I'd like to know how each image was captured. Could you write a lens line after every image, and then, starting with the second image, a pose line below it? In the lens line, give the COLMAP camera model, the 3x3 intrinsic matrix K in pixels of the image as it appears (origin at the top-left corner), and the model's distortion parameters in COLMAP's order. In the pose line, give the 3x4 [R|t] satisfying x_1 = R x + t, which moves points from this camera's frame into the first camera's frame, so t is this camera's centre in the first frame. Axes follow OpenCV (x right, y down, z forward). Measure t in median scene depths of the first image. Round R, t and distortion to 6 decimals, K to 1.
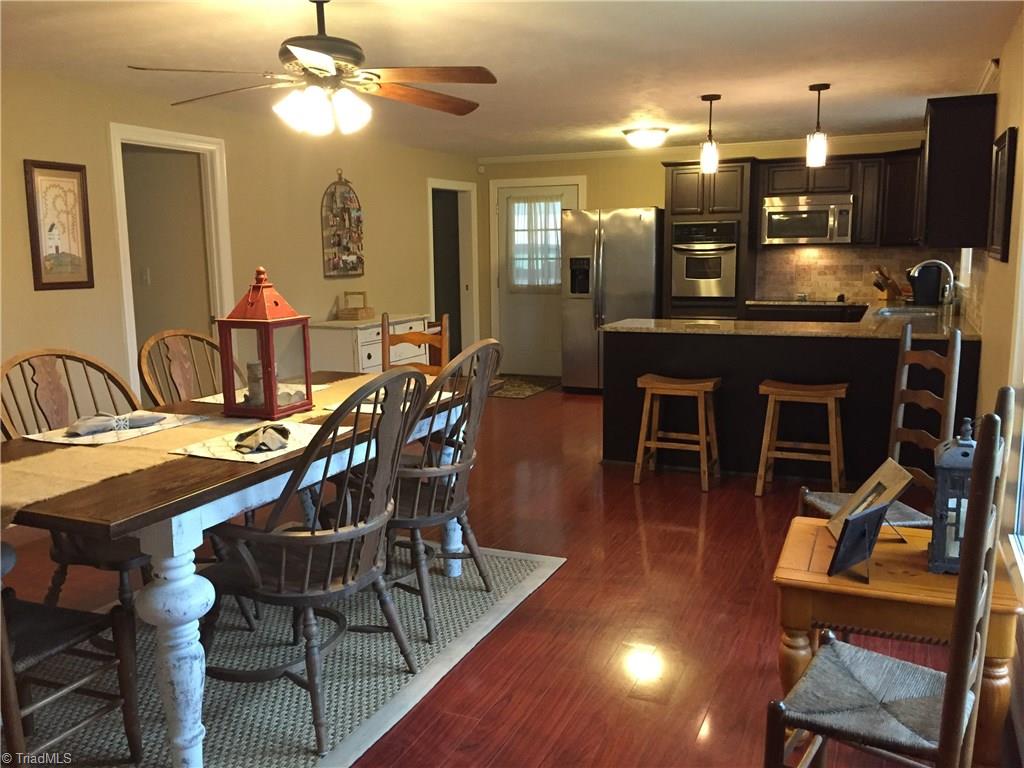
lens RADIAL K [[872.2, 0, 512.0], [0, 872.2, 384.0], [0, 0, 1]] dist [0.074080, -0.088139]
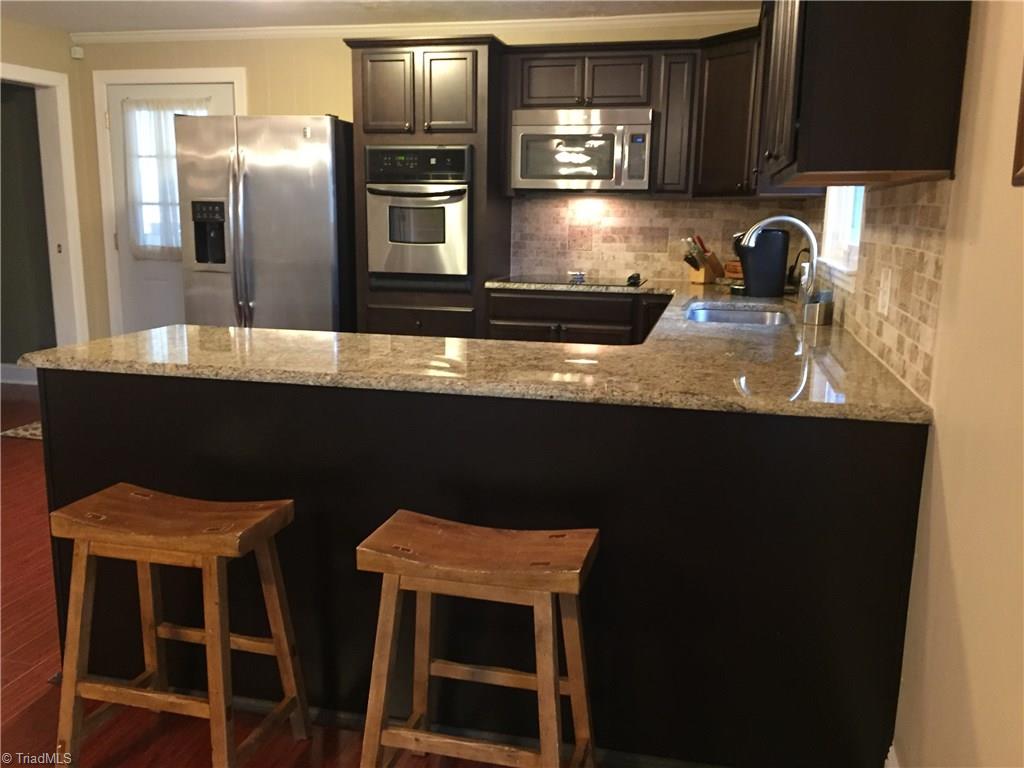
lens RADIAL K [[872.2, 0, 512.0], [0, 872.2, 384.0], [0, 0, 1]] dist [0.074080, -0.088139]
pose [[0.983395, -0.008210, 0.181290, 0.173074], [0.001028, 0.999212, 0.039678, -0.047786], [-0.181473, -0.038833, 0.982629, 0.398273]]
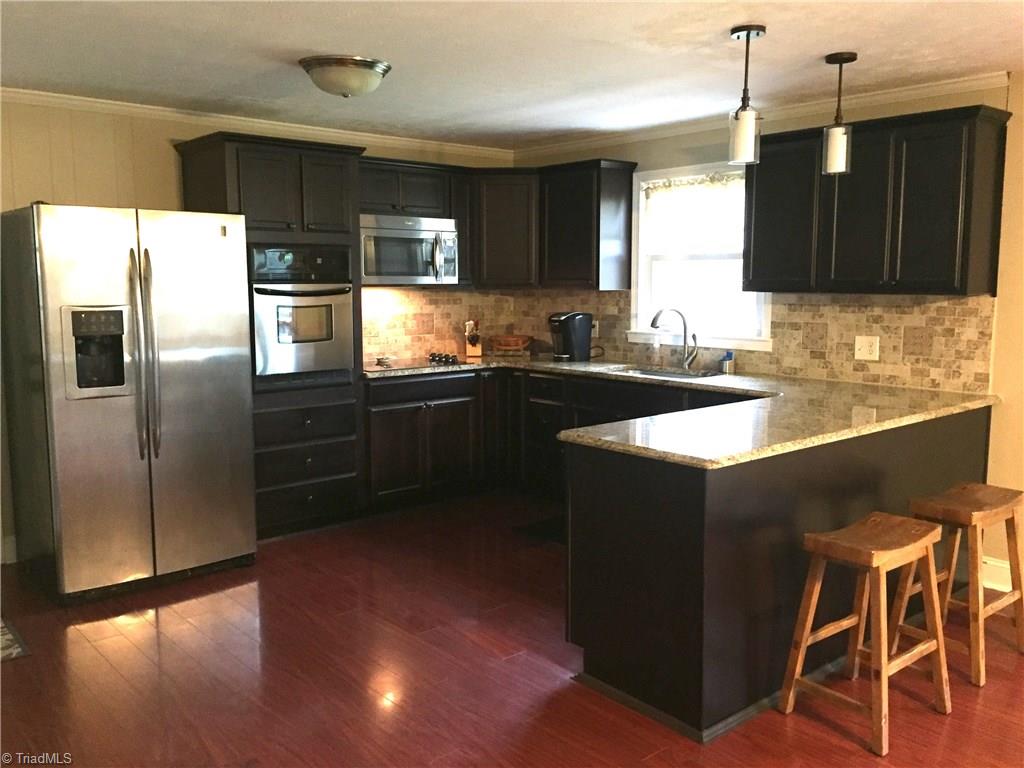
lens RADIAL K [[872.2, 0, 512.0], [0, 872.2, 384.0], [0, 0, 1]] dist [0.074080, -0.088139]
pose [[0.425596, -0.098315, 0.899557, -0.253749], [0.139269, 0.989353, 0.042239, -0.096869], [-0.894132, 0.107304, 0.434757, 0.619772]]
